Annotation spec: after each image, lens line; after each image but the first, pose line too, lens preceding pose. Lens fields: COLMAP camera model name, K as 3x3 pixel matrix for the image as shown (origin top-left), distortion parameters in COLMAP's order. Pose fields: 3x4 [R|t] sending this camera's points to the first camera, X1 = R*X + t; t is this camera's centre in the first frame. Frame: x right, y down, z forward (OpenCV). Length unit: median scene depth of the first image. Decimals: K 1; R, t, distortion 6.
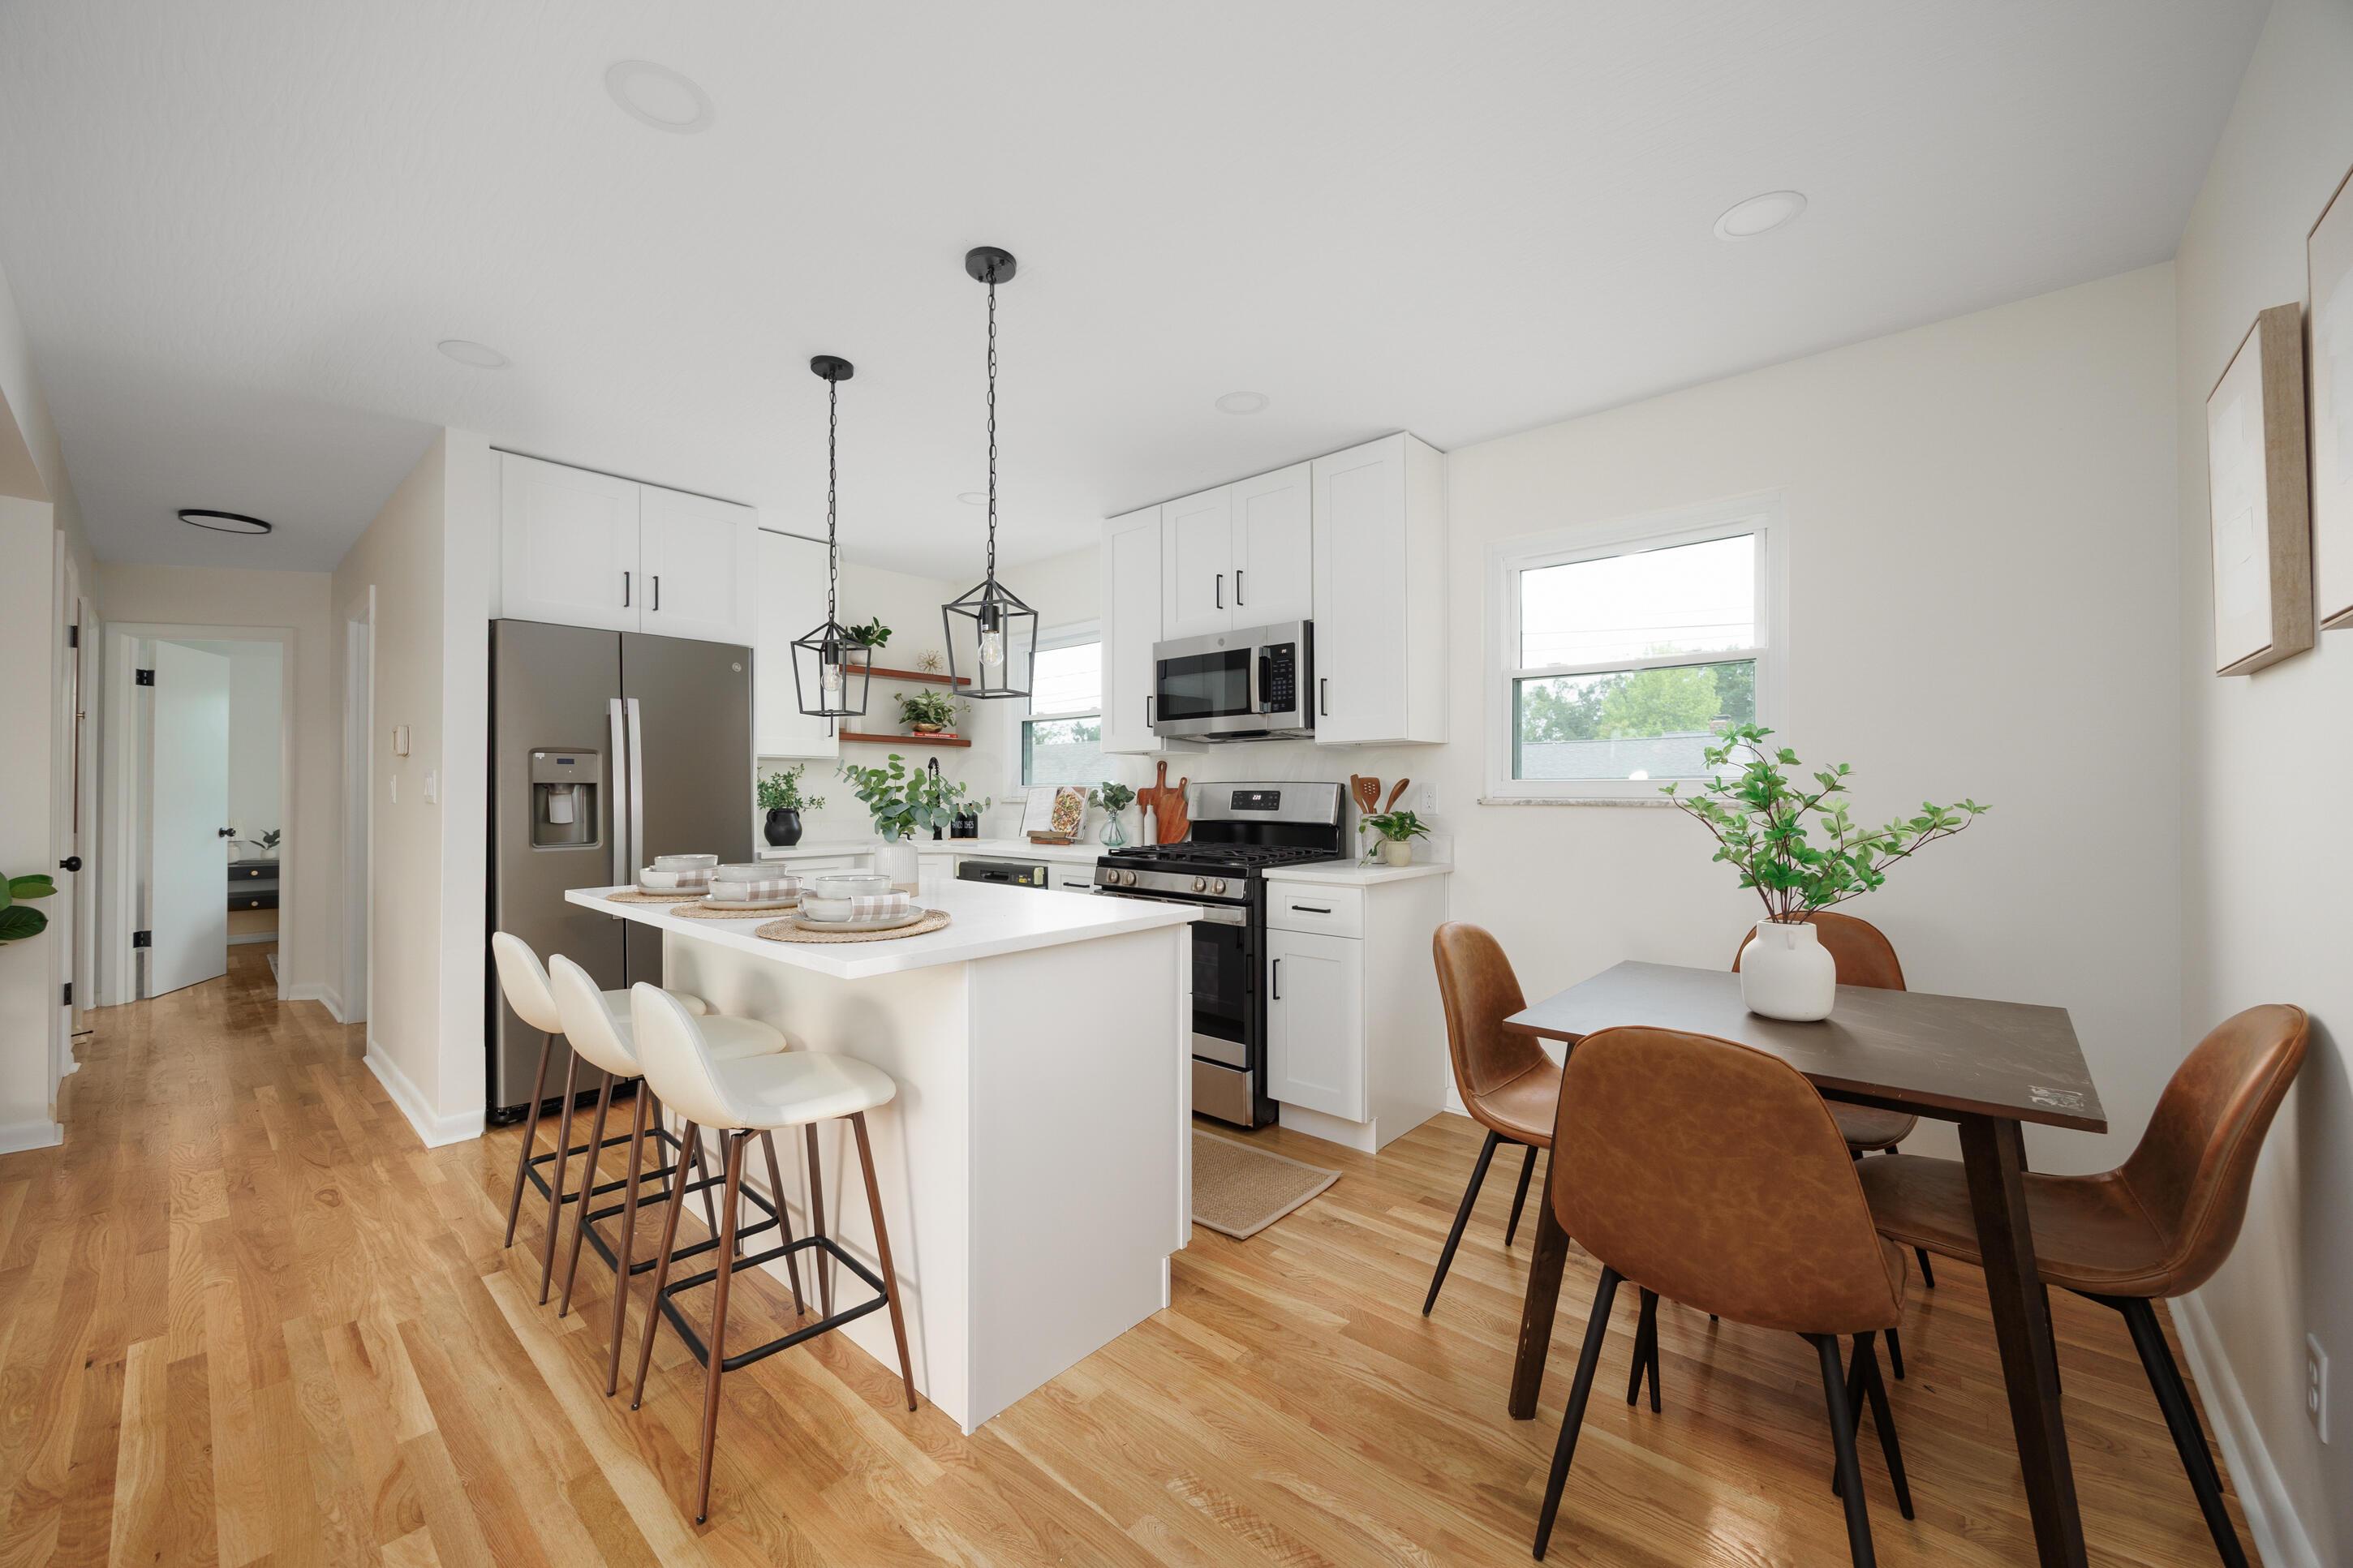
lens RADIAL K [[913.8, 0, 1175.0], [0, 913.8, 788.9], [0, 0, 1]] dist [-0.001898, -0.000047]
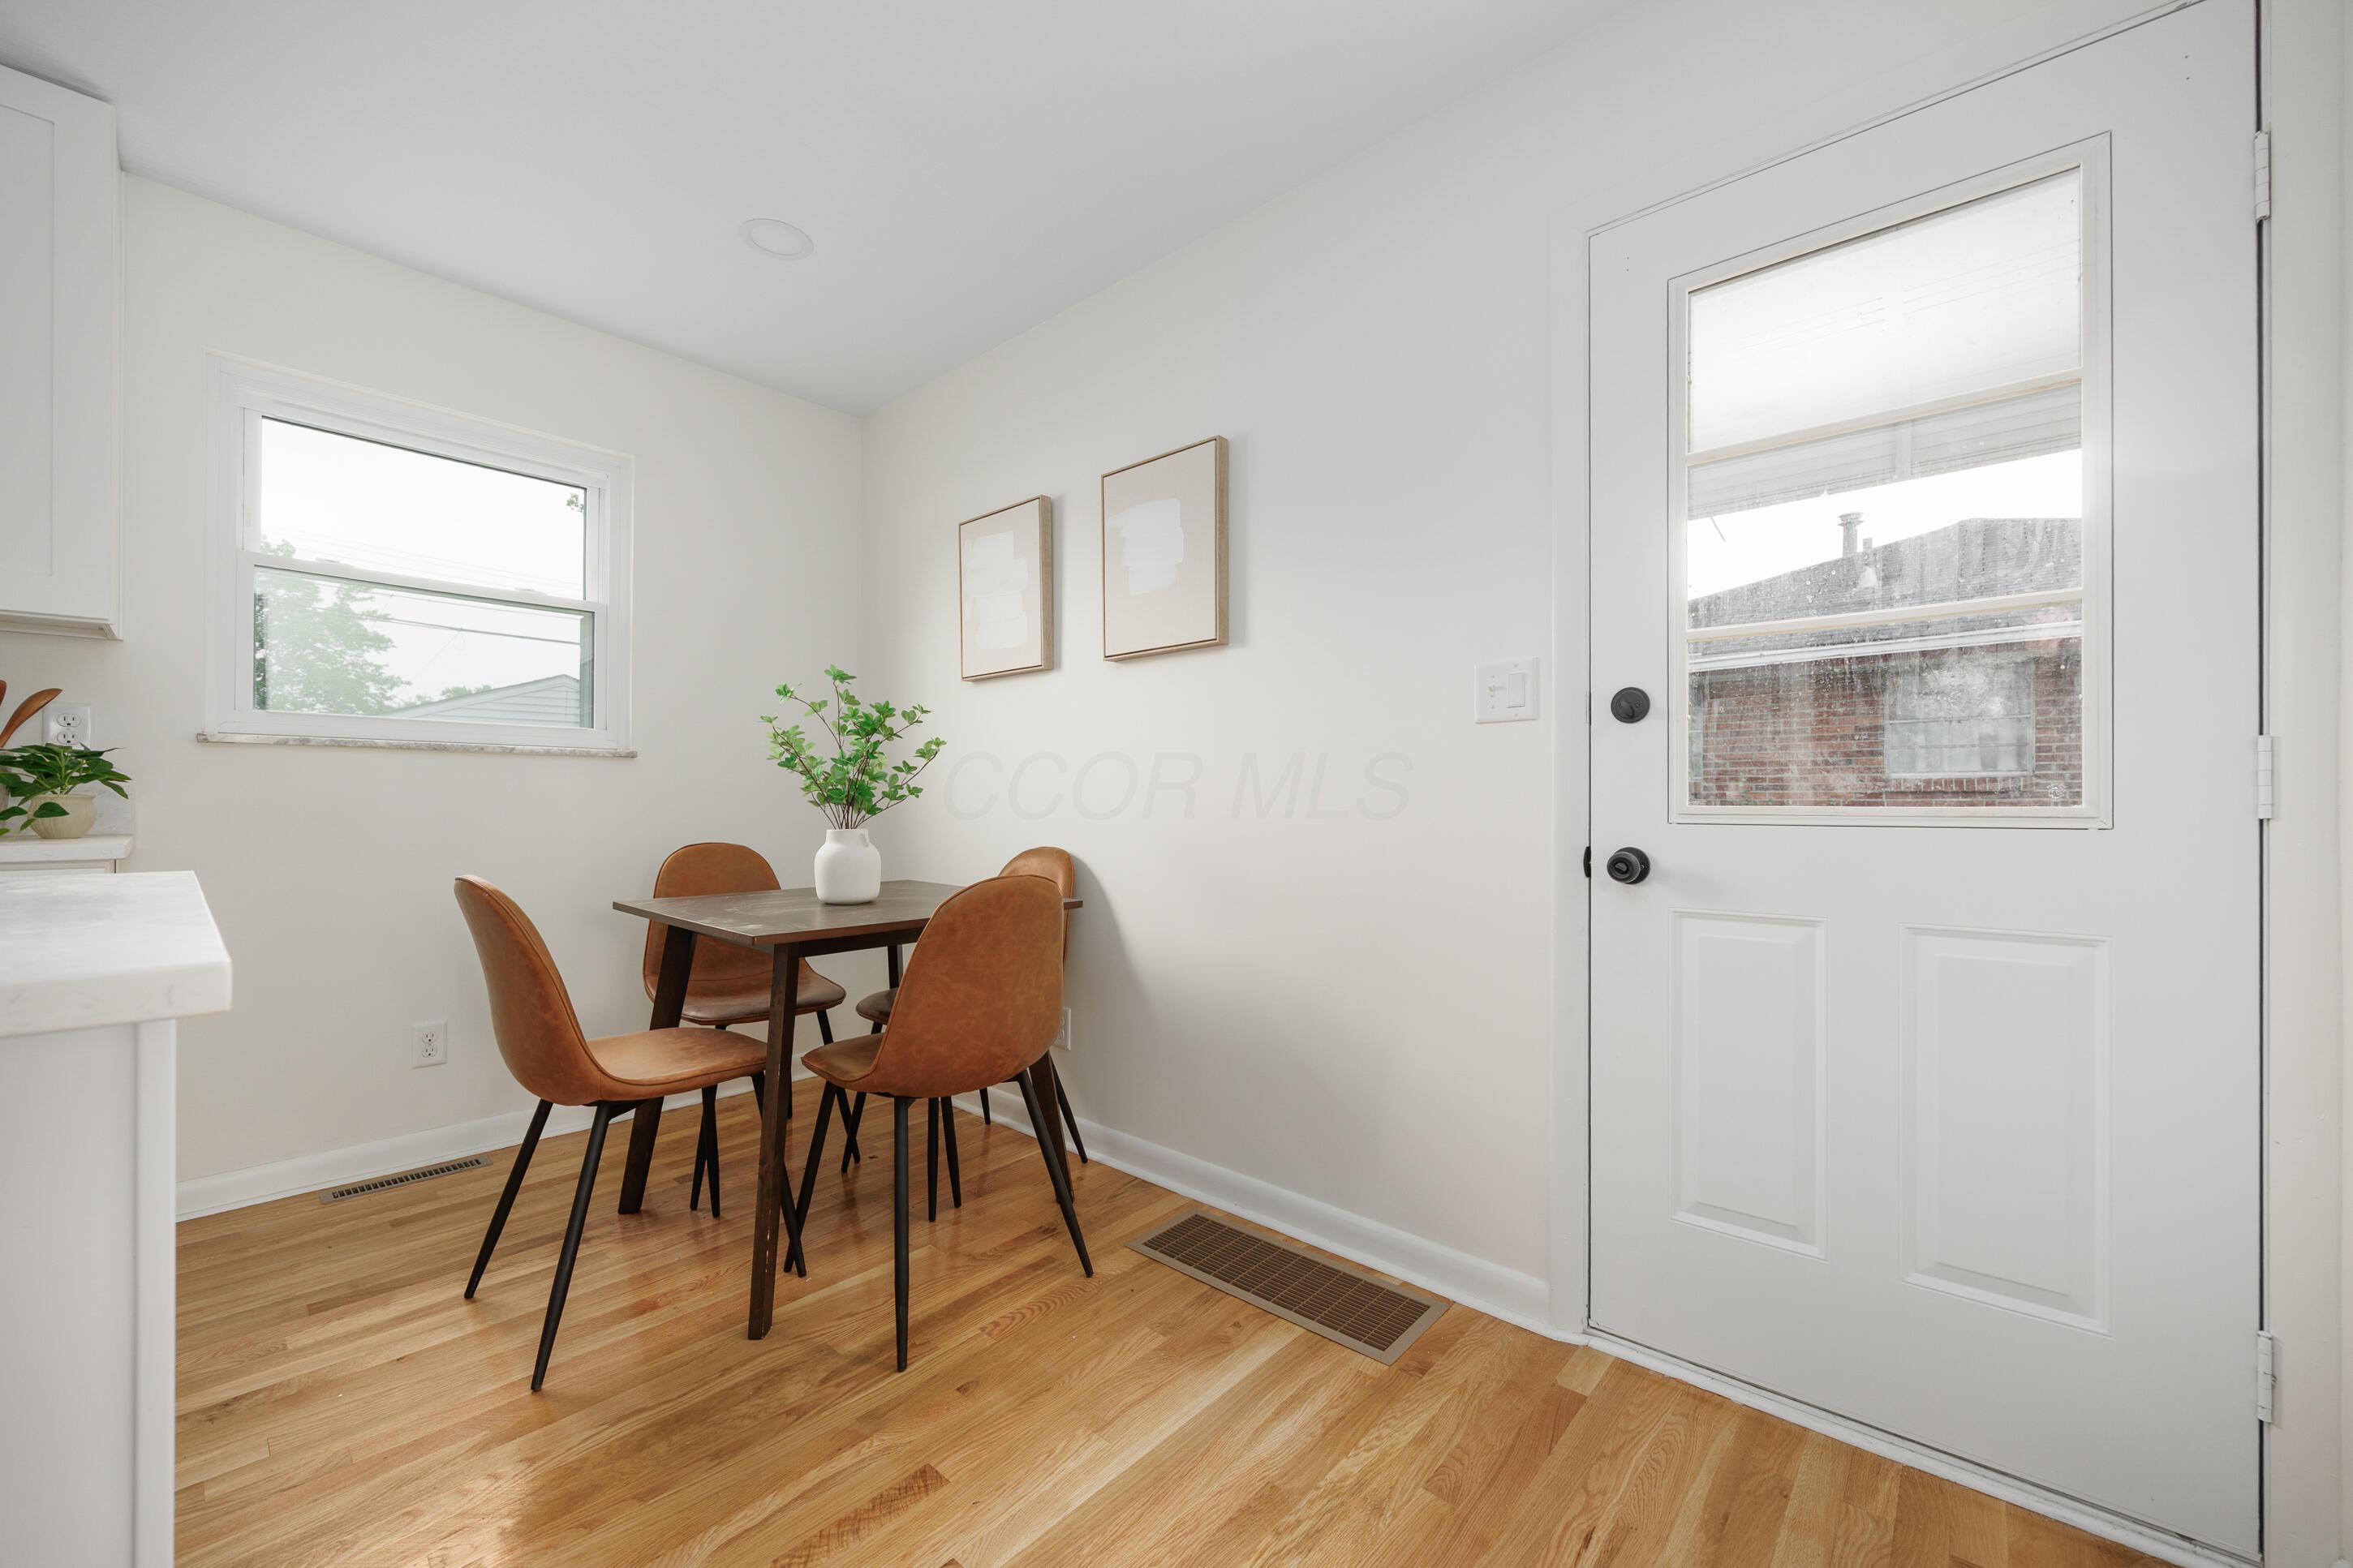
lens RADIAL K [[913.8, 0, 1170.4], [0, 913.8, 792.9], [0, 0, 1]] dist [-0.001898, -0.000047]
pose [[0.000076, 0.018536, 0.999828, -0.626127], [-0.002861, 0.999824, -0.018535, 0.123241], [-0.999996, -0.002859, 0.000129, 0.570525]]
